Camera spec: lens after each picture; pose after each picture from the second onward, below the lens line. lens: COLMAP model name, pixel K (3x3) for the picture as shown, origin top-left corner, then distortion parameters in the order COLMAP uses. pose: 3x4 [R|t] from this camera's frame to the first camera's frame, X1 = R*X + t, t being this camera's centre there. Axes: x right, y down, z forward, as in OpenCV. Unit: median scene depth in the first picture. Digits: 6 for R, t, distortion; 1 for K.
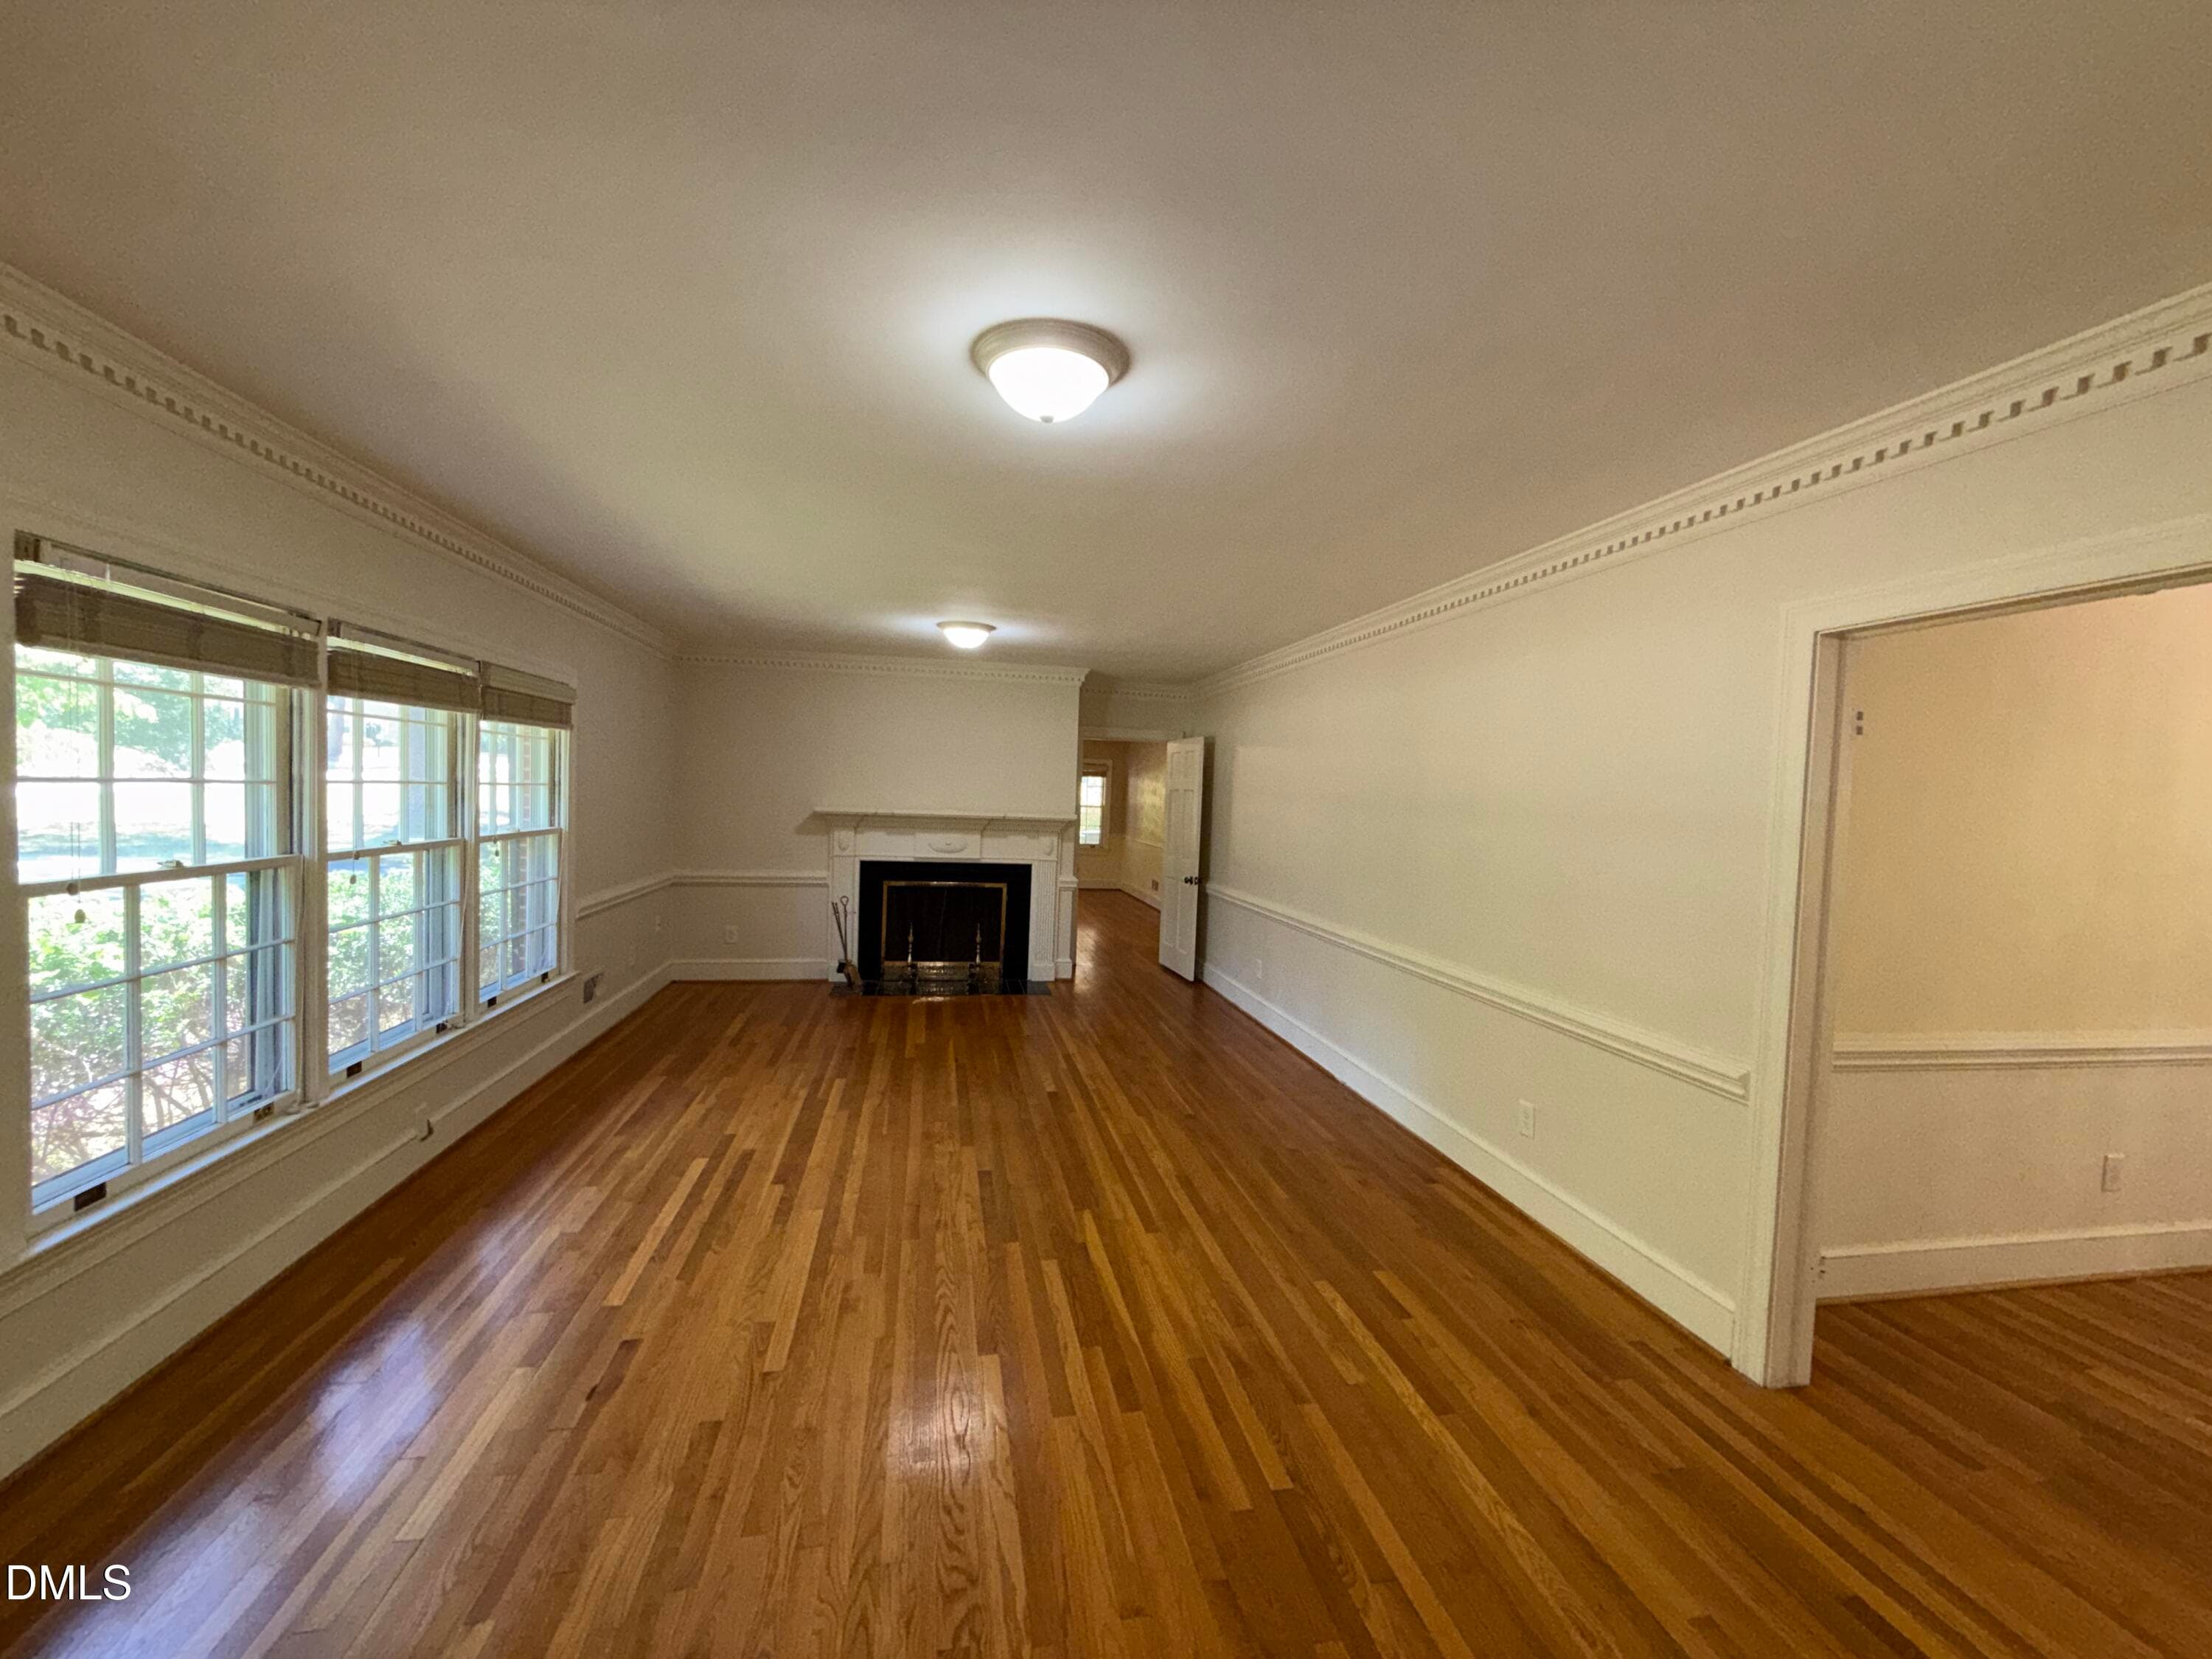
lens RADIAL K [[872.3, 0, 1098.1], [0, 872.3, 824.7], [0, 0, 1]] dist [0.002231, -0.000075]
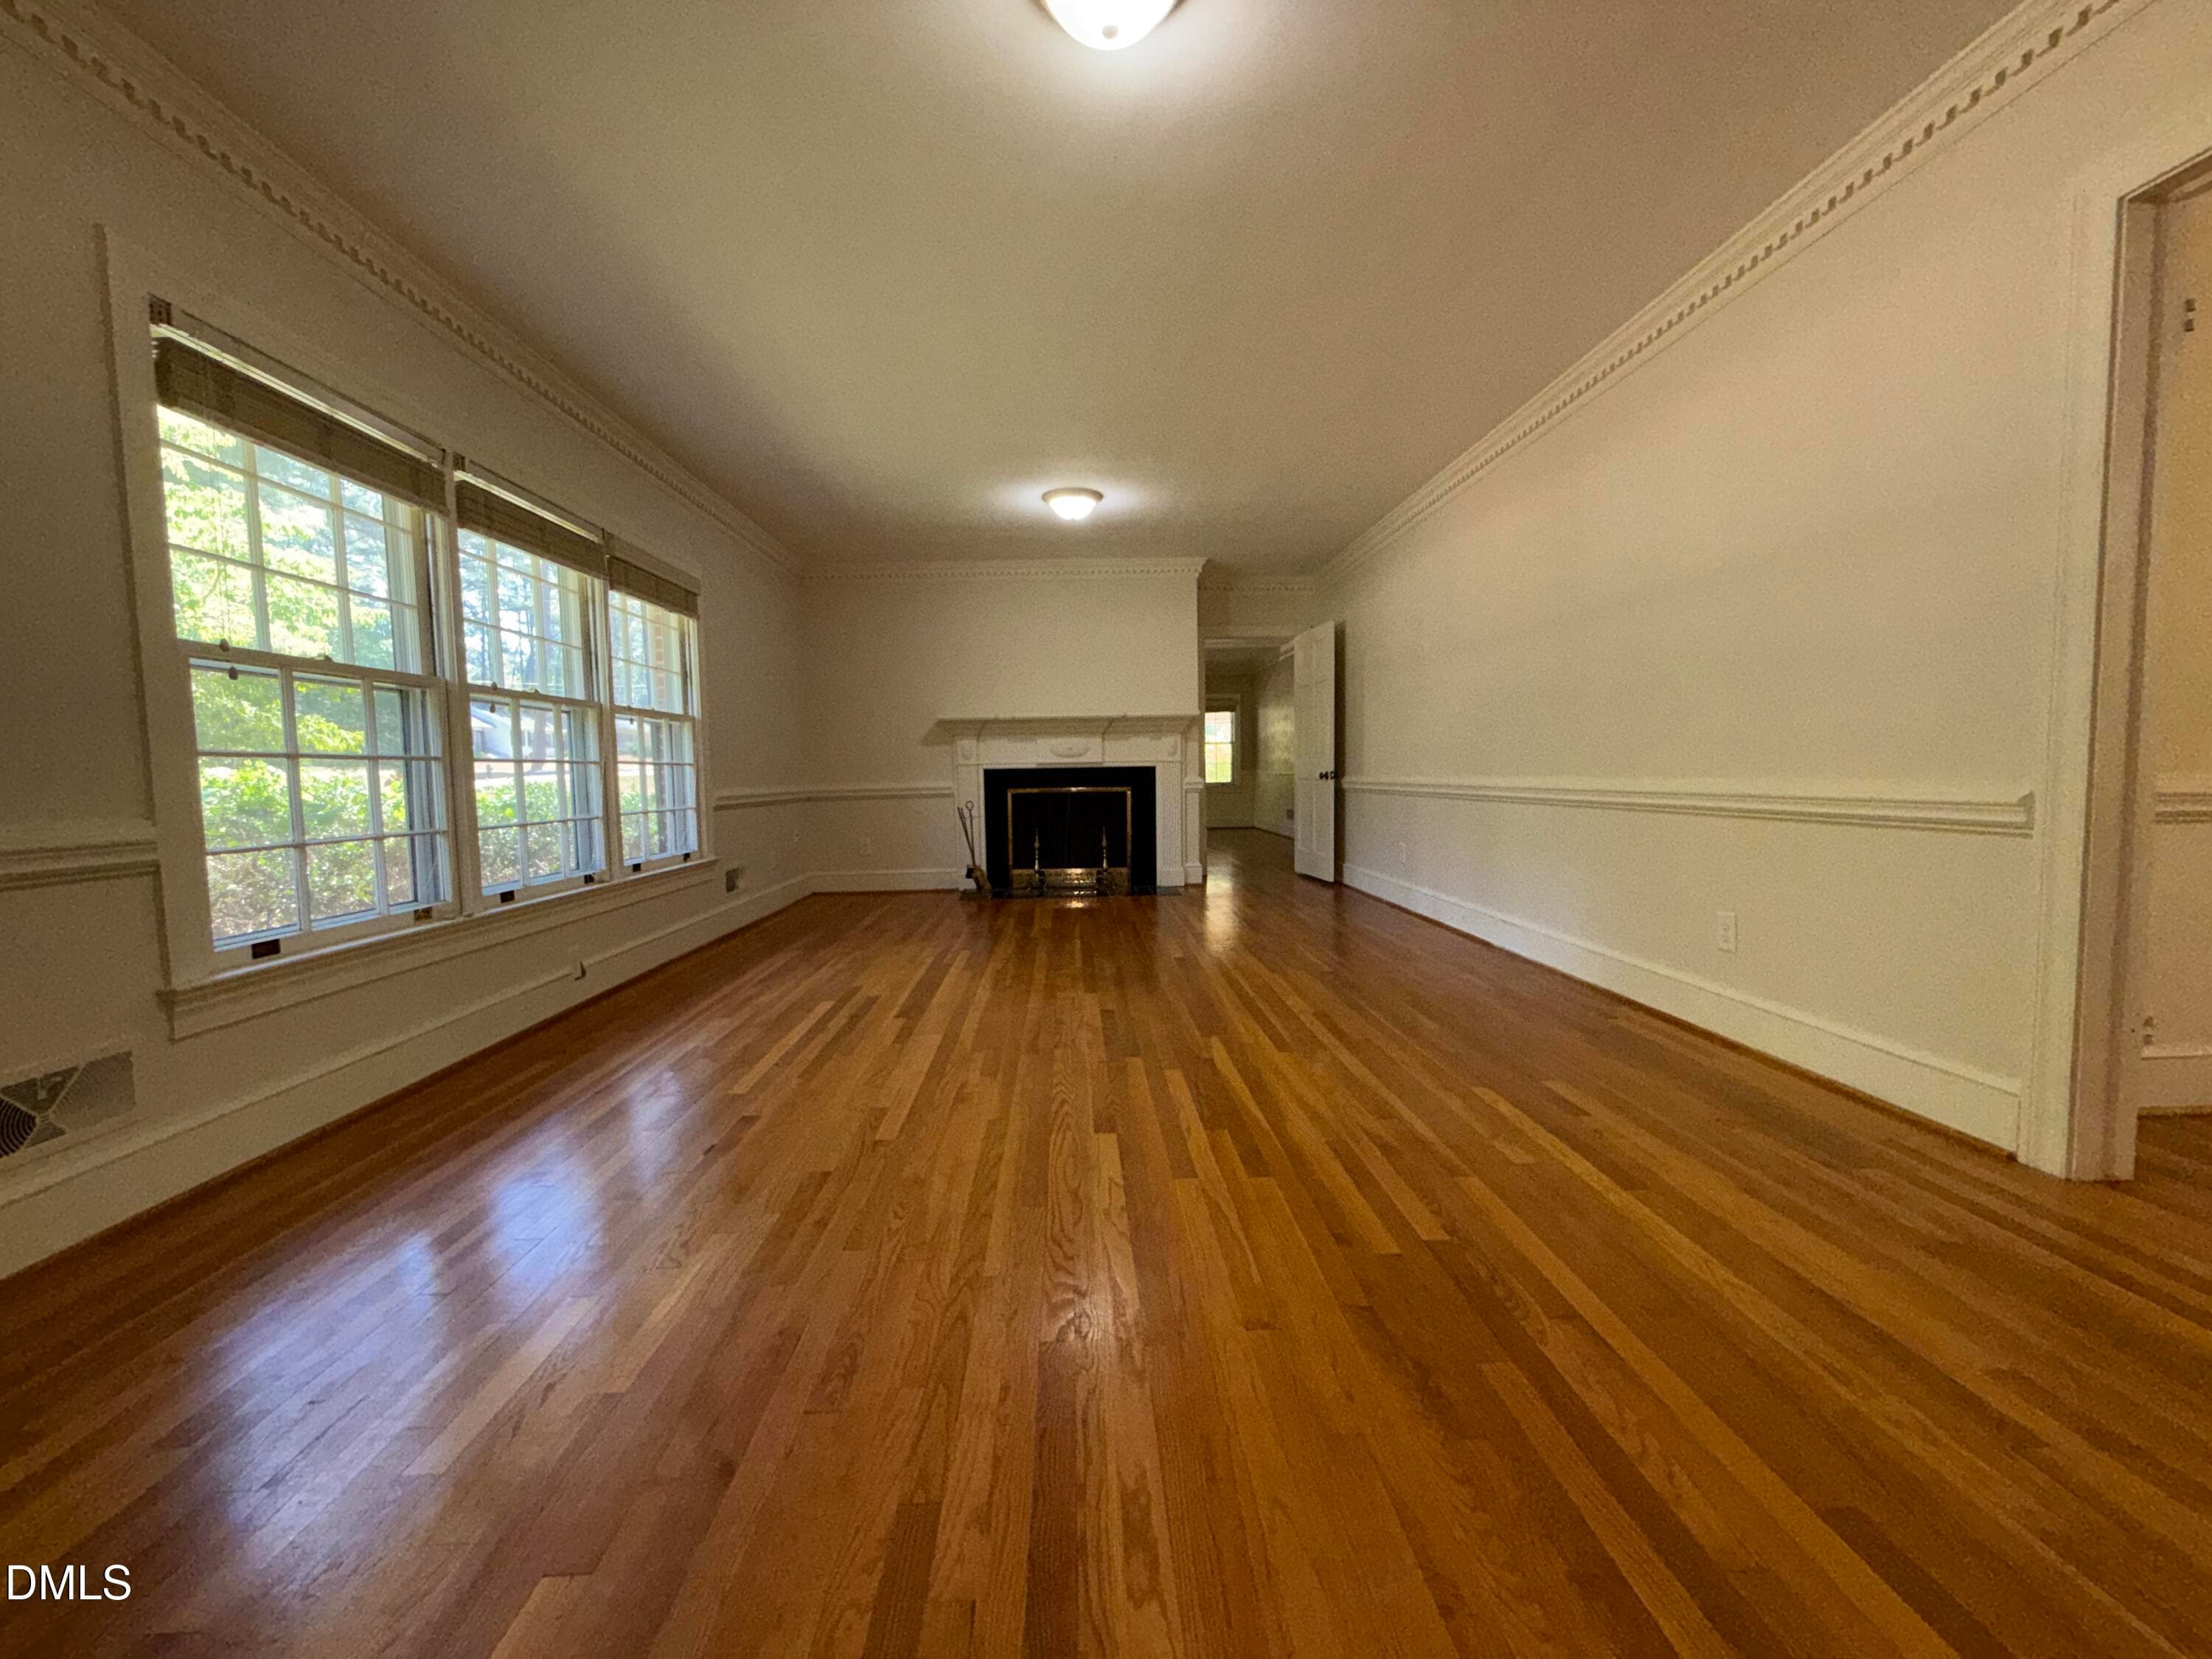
lens RADIAL K [[872.3, 0, 1102.4], [0, 872.3, 827.2], [0, 0, 1]] dist [0.002231, -0.000075]
pose [[0.987421, -0.044266, -0.151792, 0.024396], [0.047371, 0.998734, 0.016899, 0.234397], [0.150852, -0.023877, 0.988268, 0.075259]]
